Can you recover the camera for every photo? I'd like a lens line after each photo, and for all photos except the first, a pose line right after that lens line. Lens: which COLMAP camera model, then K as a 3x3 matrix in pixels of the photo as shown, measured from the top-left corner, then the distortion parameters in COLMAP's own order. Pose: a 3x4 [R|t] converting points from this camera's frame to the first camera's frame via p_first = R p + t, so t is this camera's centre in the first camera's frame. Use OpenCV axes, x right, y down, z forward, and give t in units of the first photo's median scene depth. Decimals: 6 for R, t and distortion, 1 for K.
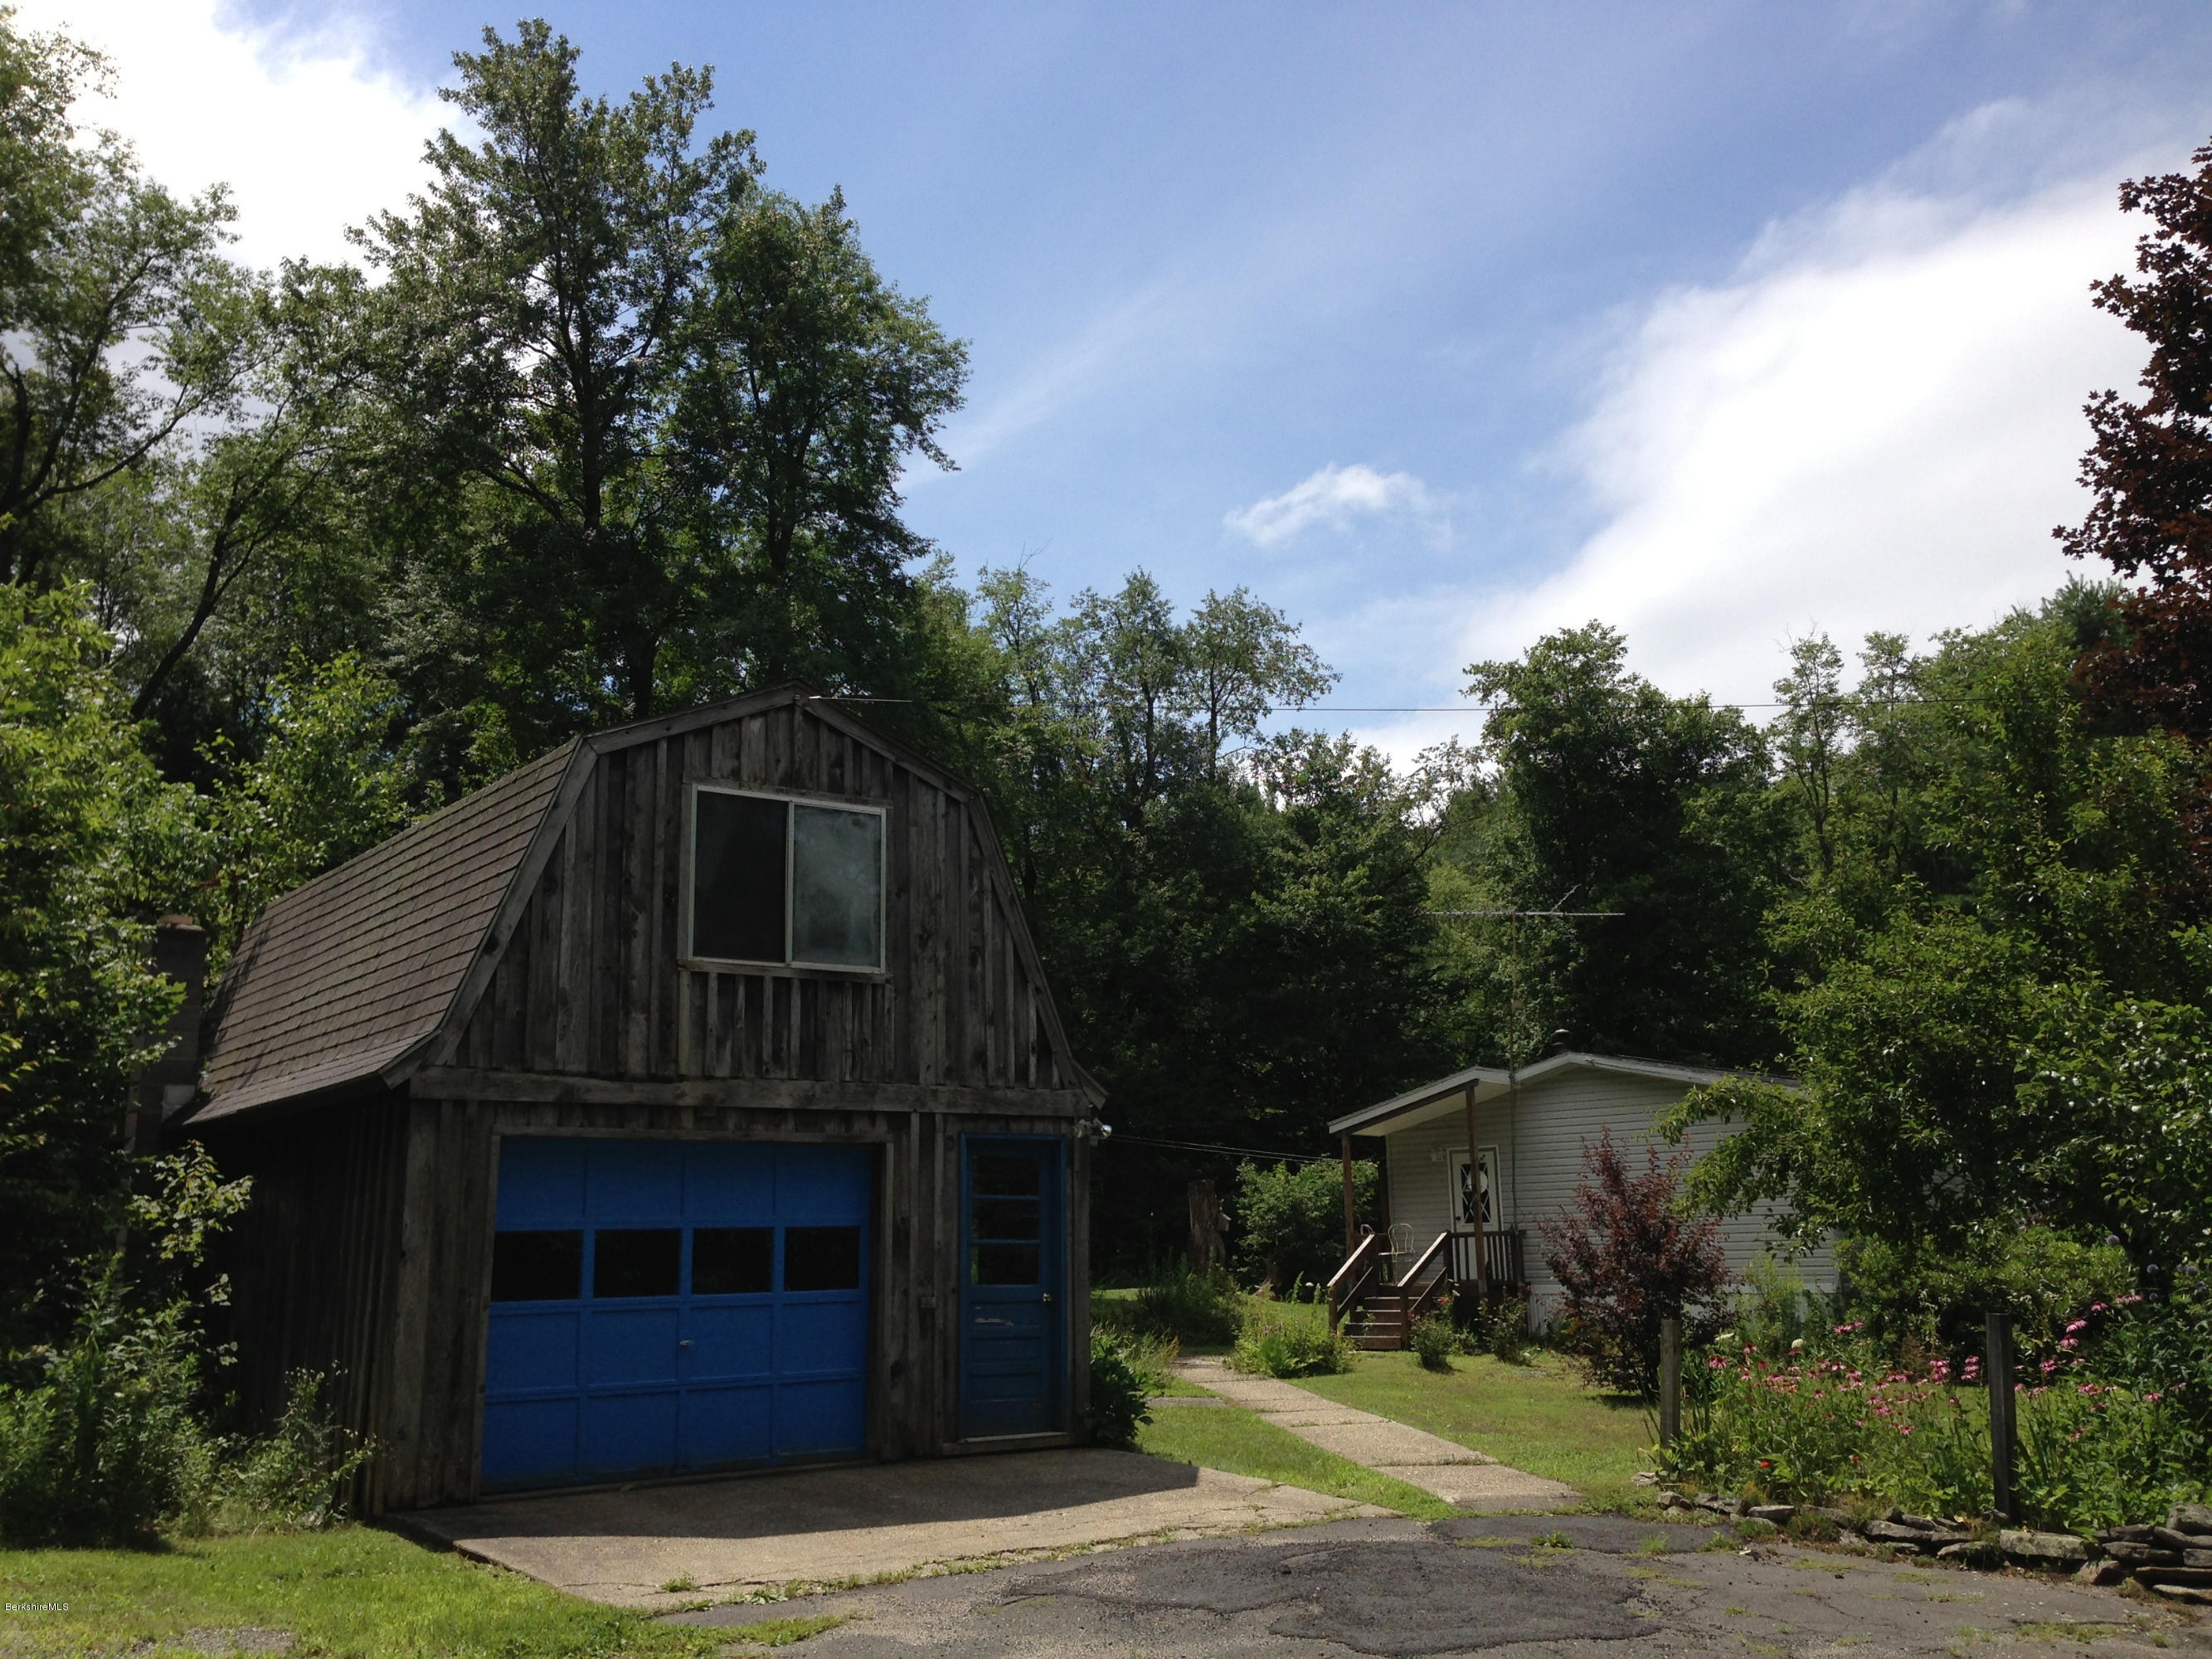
lens RADIAL K [[2041.6, 0, 1106.0], [0, 2041.6, 829.5], [0, 0, 1]] dist [0.119178, -0.016604]
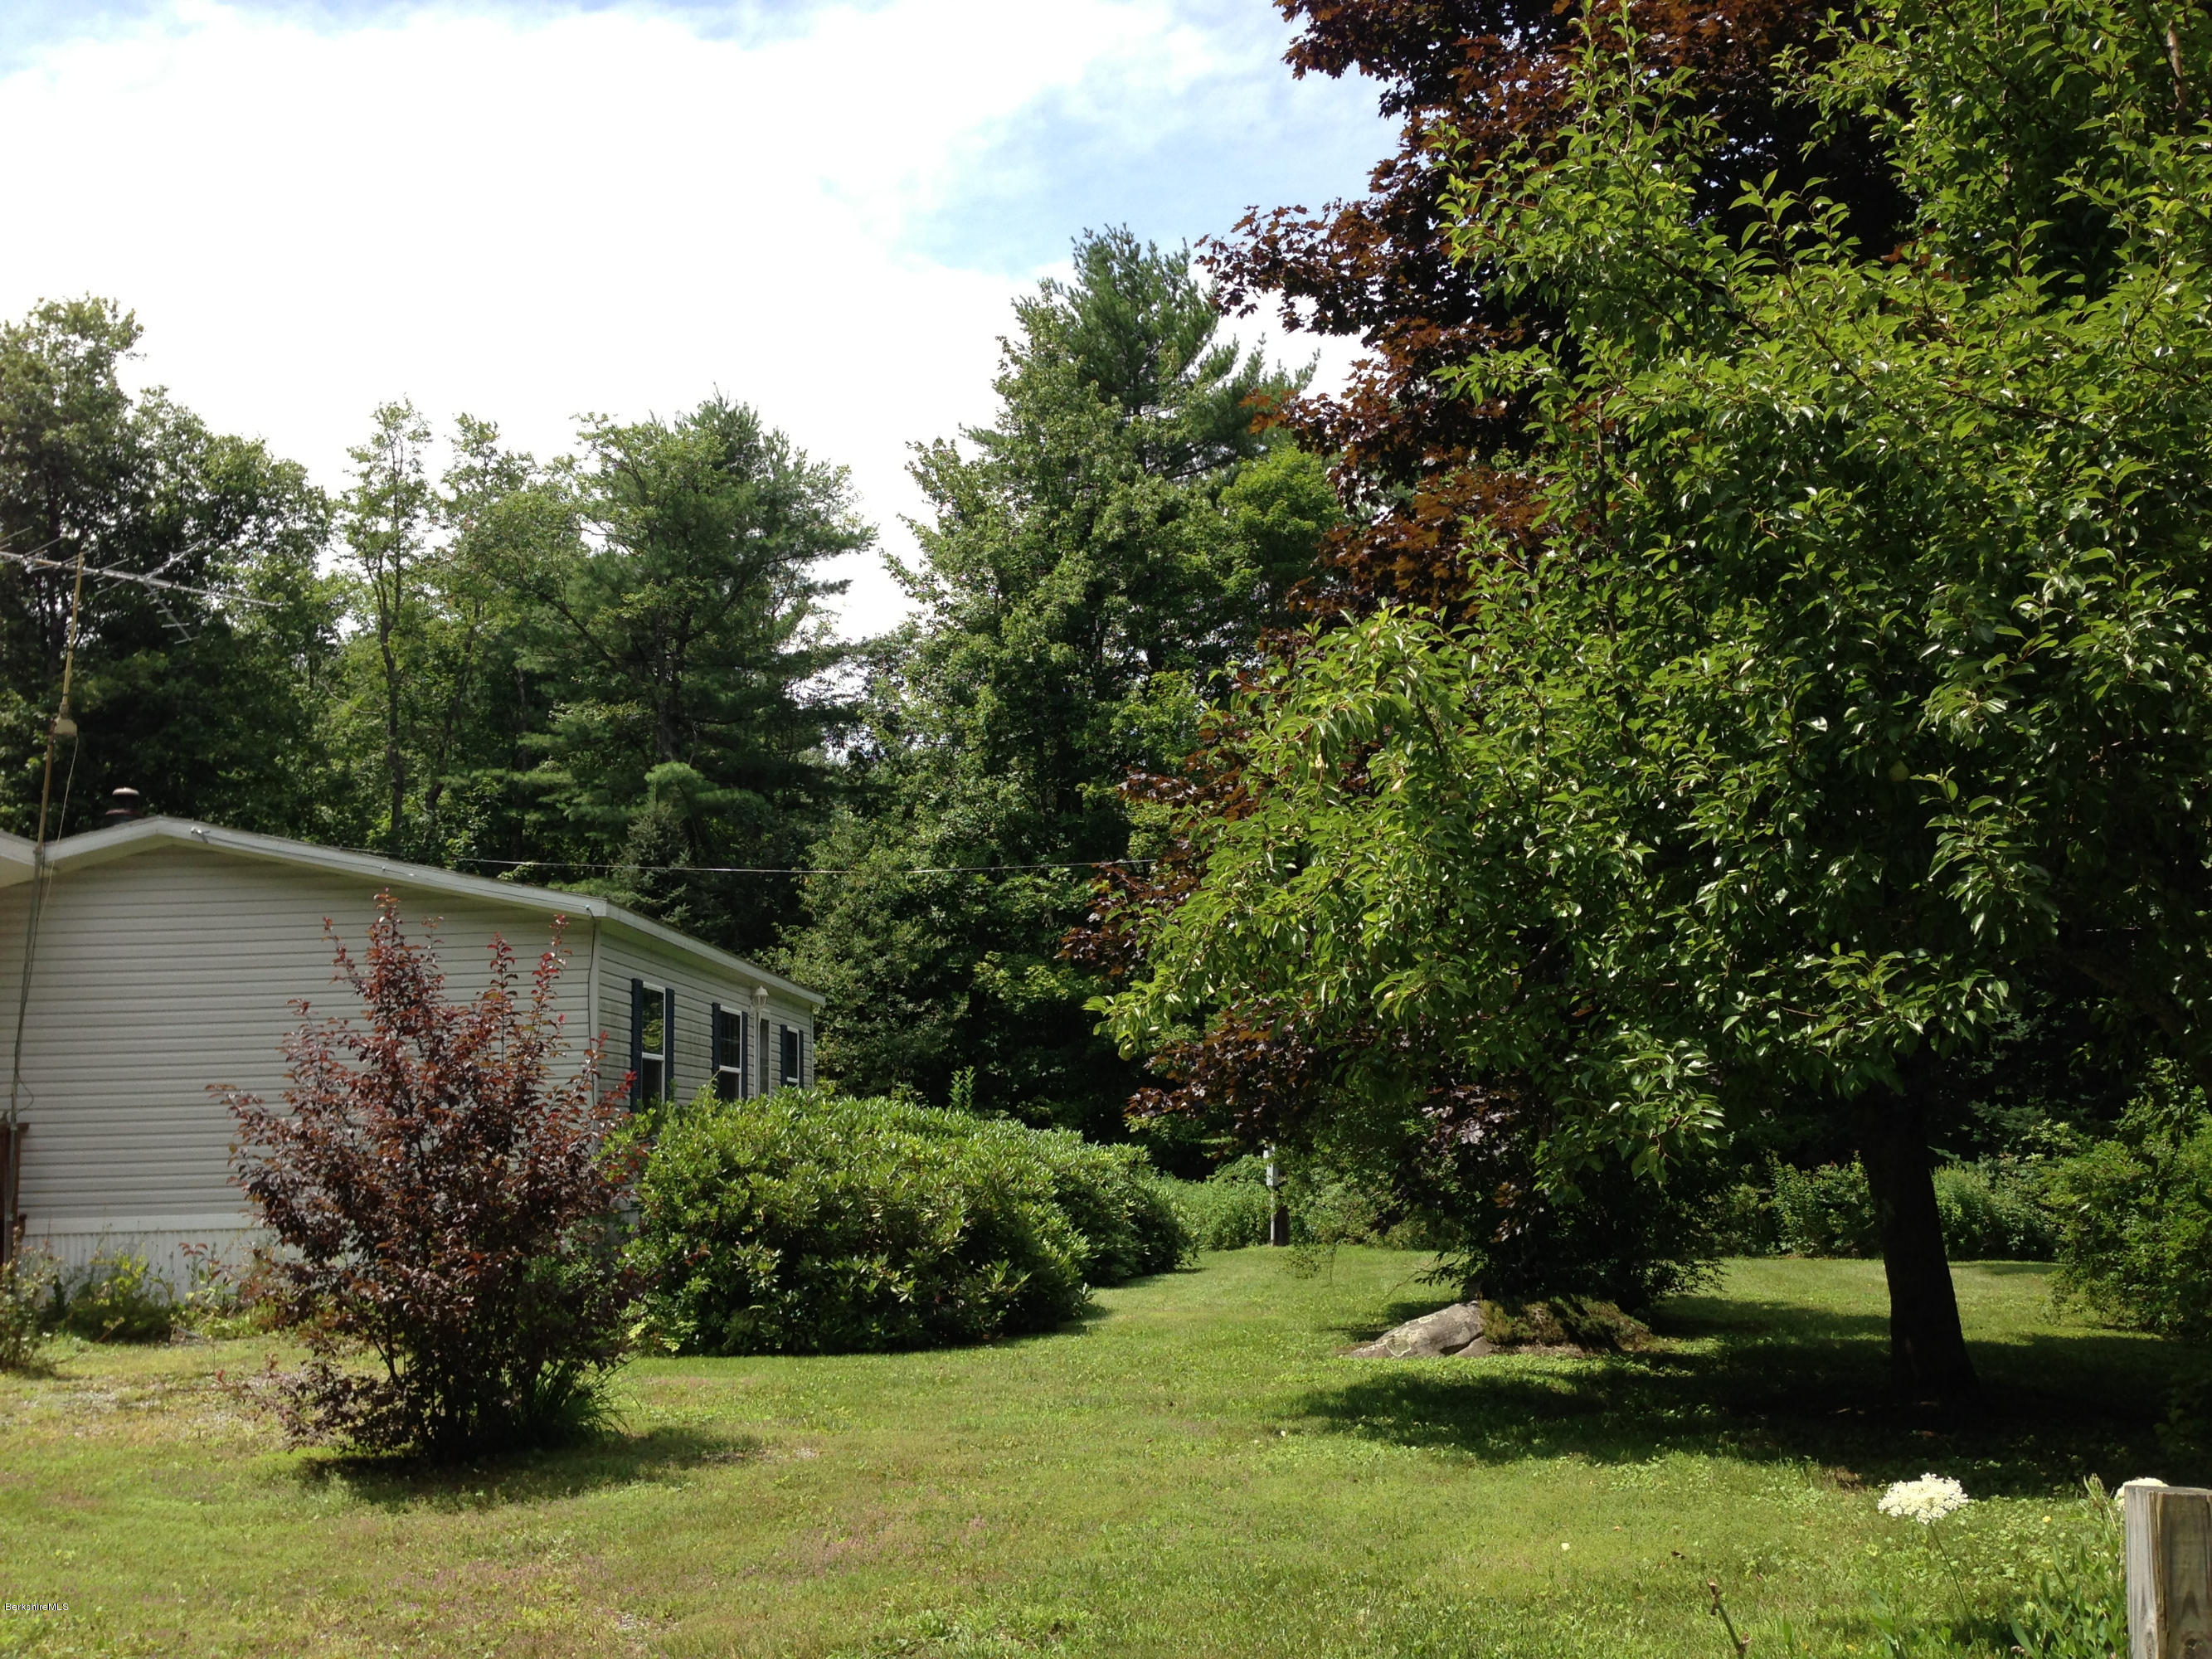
lens RADIAL K [[2041.6, 0, 1106.0], [0, 2041.6, 829.5], [0, 0, 1]] dist [0.119178, -0.016604]
pose [[0.743500, 0.081428, 0.663760, 0.016374], [-0.116152, 0.993197, 0.008263, 0.037249], [-0.658572, -0.083241, 0.747900, 0.188087]]
